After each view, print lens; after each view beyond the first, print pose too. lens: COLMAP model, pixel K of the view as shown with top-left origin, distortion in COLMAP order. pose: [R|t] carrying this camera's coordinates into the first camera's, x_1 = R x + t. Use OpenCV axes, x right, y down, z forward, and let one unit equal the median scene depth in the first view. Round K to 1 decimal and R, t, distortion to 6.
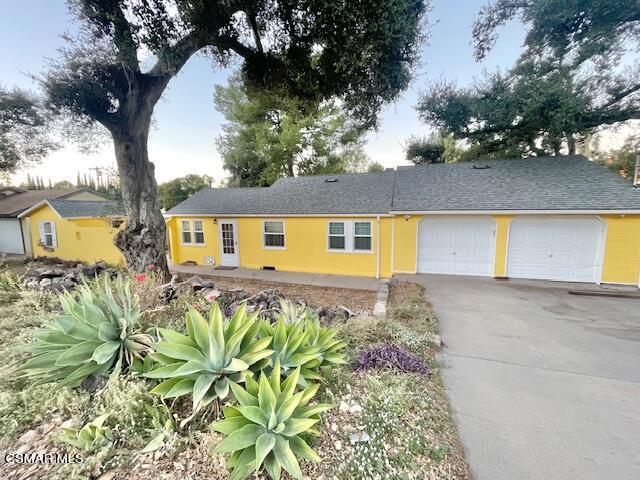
lens RADIAL K [[254.4, 0, 320.1], [0, 254.4, 239.6], [0, 0, 1]] dist [0.000476, 0.000094]
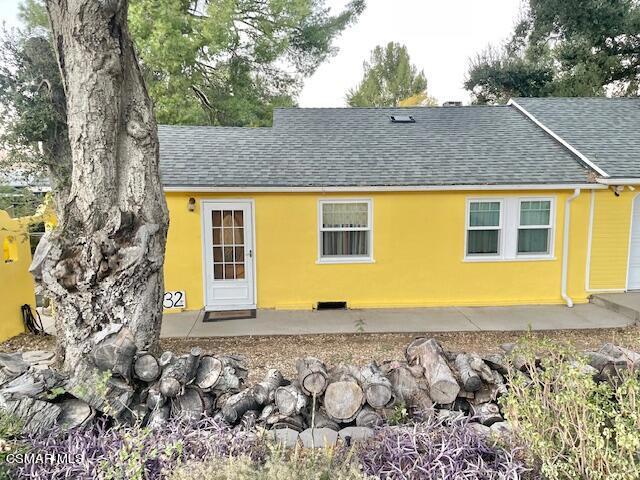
lens RADIAL K [[465.4, 0, 320.0], [0, 465.4, 240.1], [0, 0, 1]] dist [0.014177, 0.002459]
pose [[0.934070, -0.041830, 0.354632, -0.525452], [0.039869, 0.999122, 0.012838, -0.015765], [-0.354857, 0.002147, 0.934918, 0.233870]]
